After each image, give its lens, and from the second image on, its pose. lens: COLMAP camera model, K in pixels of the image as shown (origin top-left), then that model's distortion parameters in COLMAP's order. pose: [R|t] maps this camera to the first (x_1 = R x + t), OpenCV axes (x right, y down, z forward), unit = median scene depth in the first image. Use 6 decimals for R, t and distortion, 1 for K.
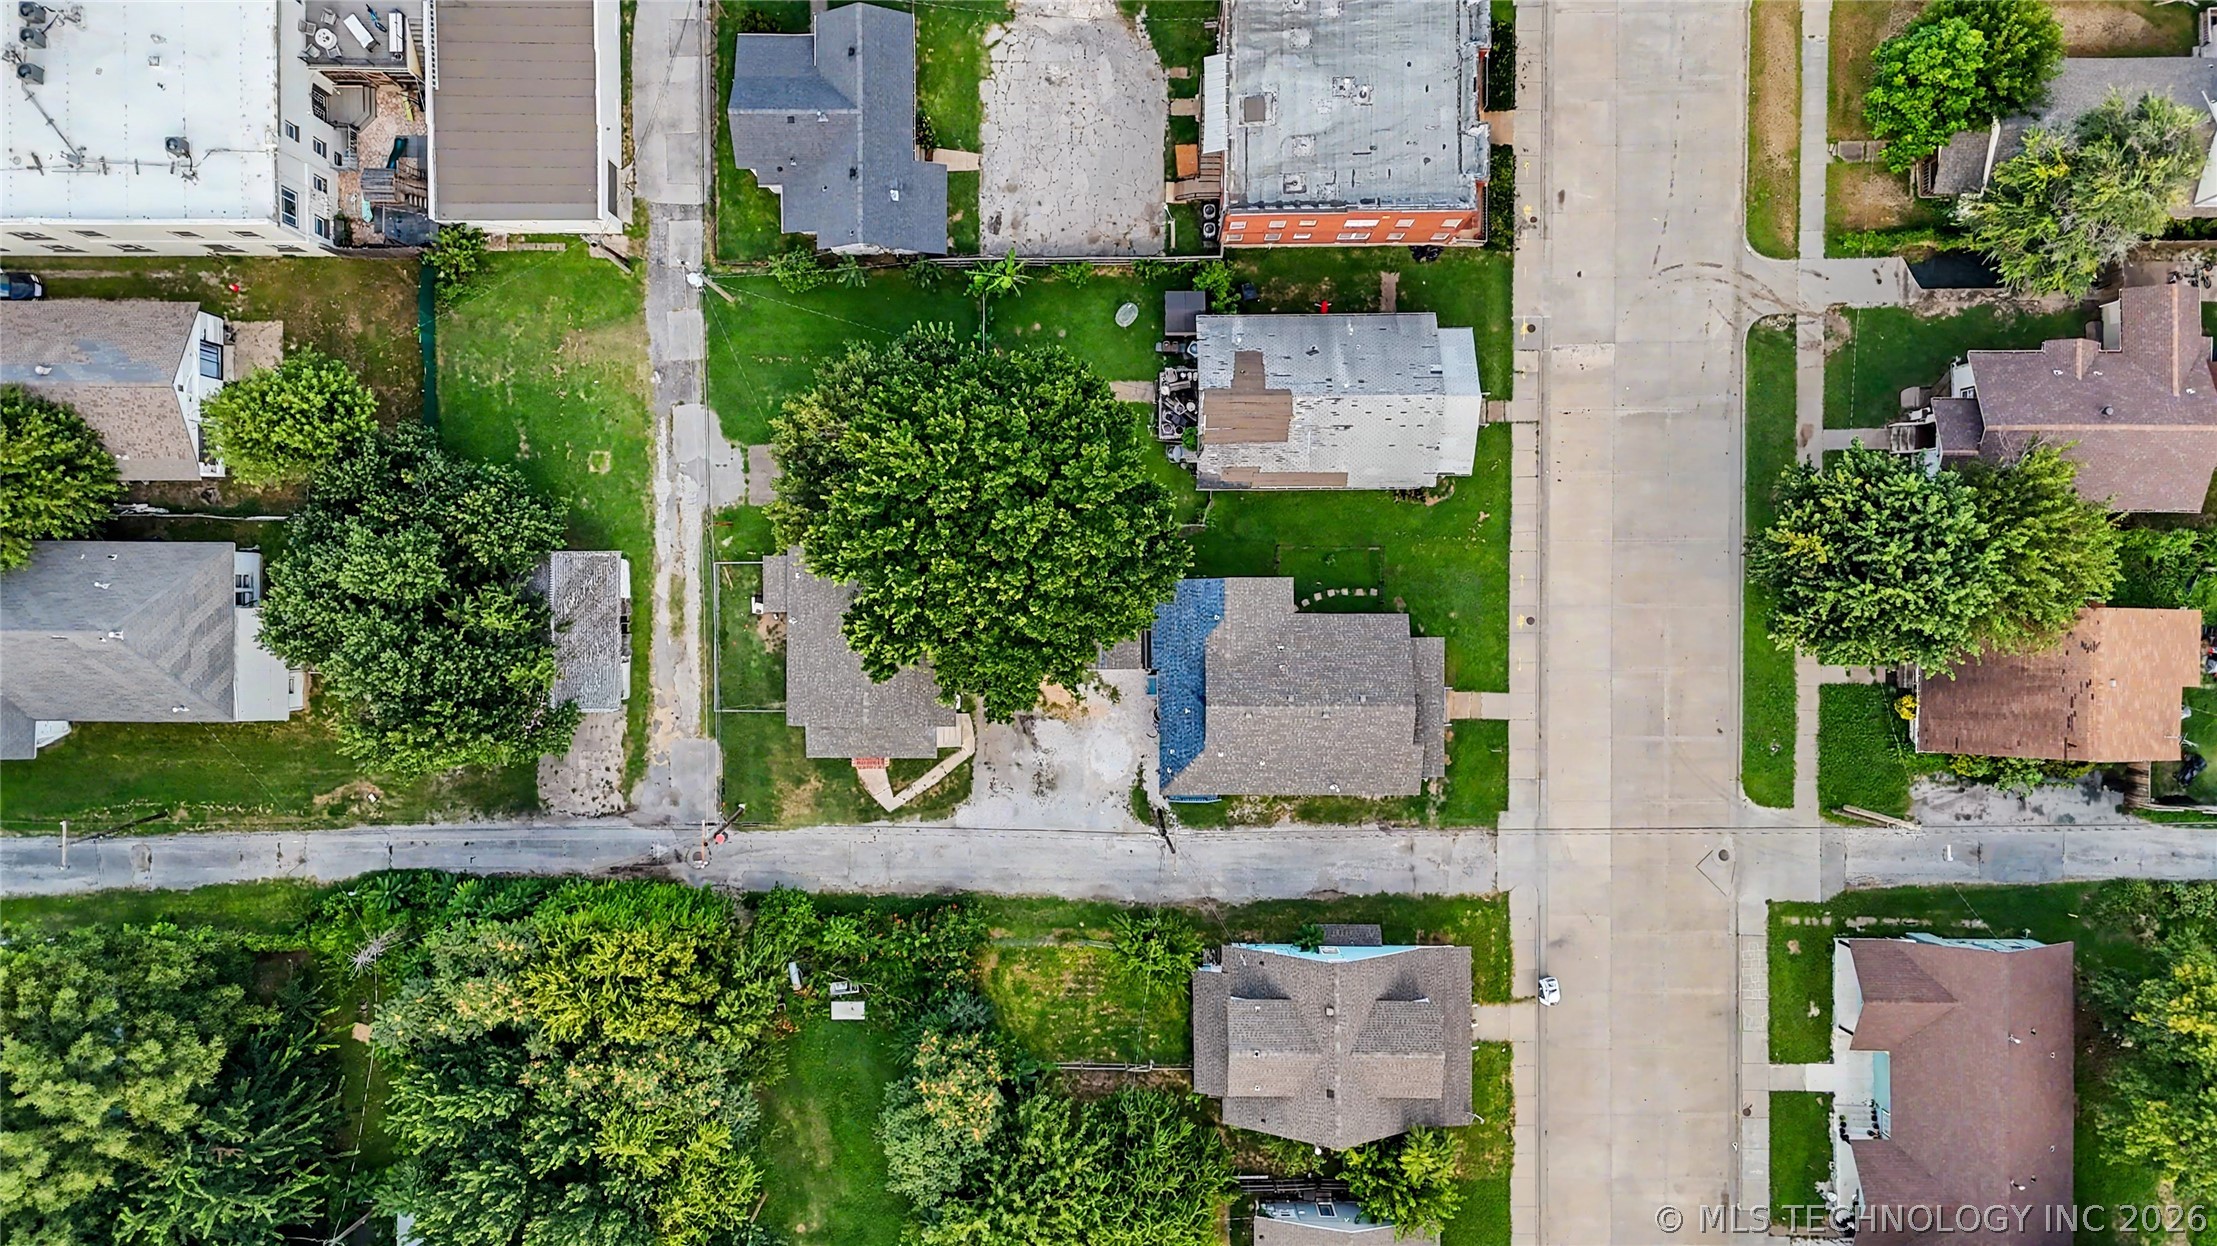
lens RADIAL K [[1649.2, 0, 1108.5], [0, 1649.2, 623.0], [0, 0, 1]] dist [0.052716, -0.058800]
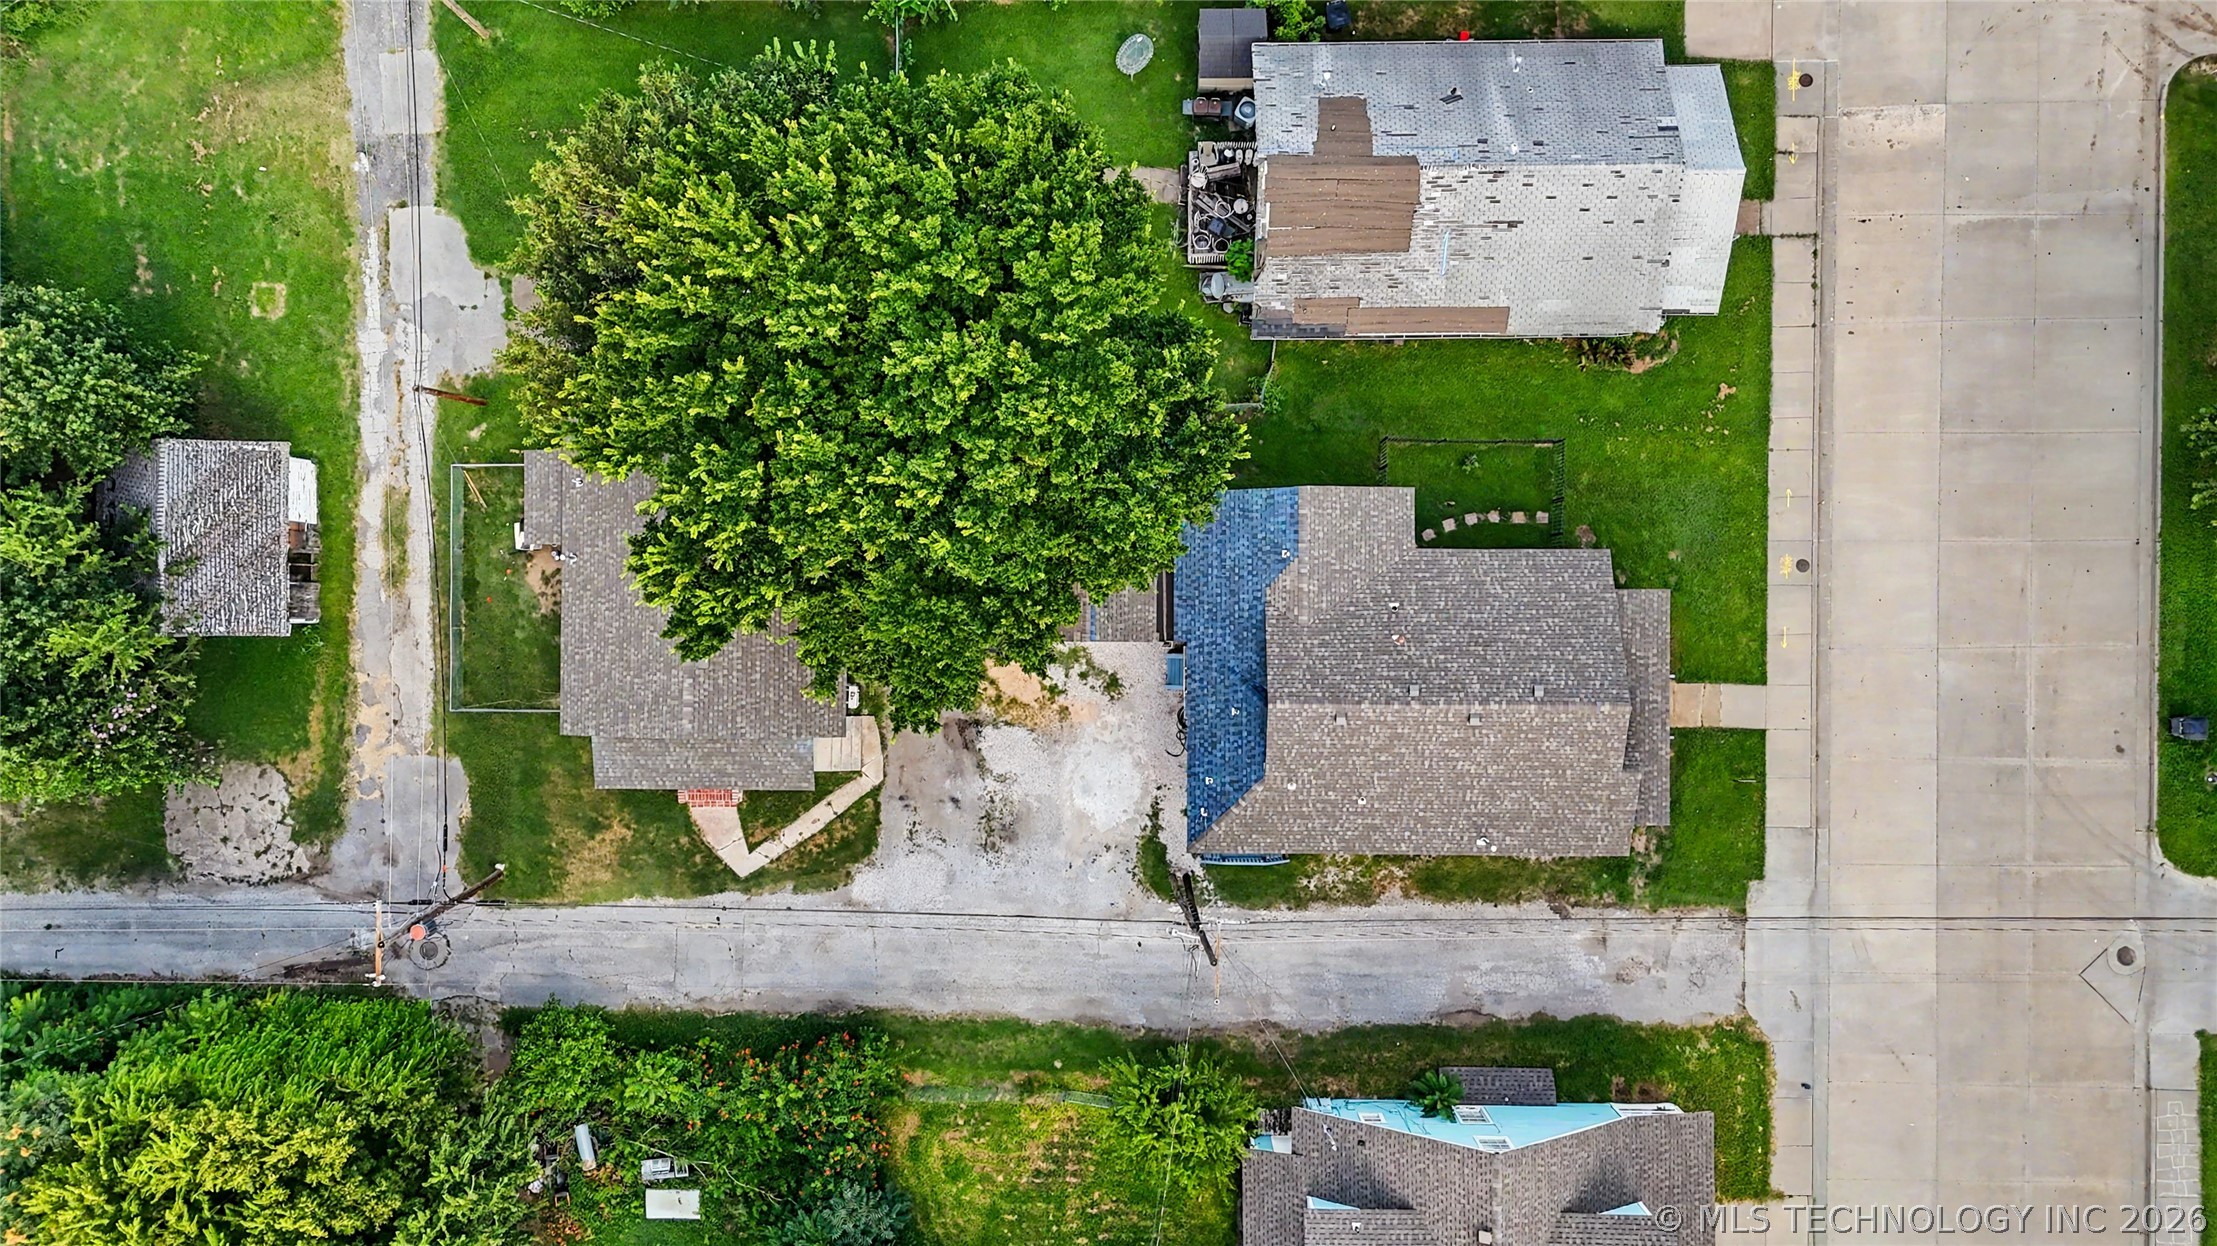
lens RADIAL K [[1649.2, 0, 1108.5], [0, 1649.2, 623.0], [0, 0, 1]] dist [0.052716, -0.058800]
pose [[0.999960, 0.002935, -0.008453, 0.007135], [-0.003007, 0.999959, -0.008489, 0.025607], [0.008427, 0.008514, 0.999928, 0.393239]]
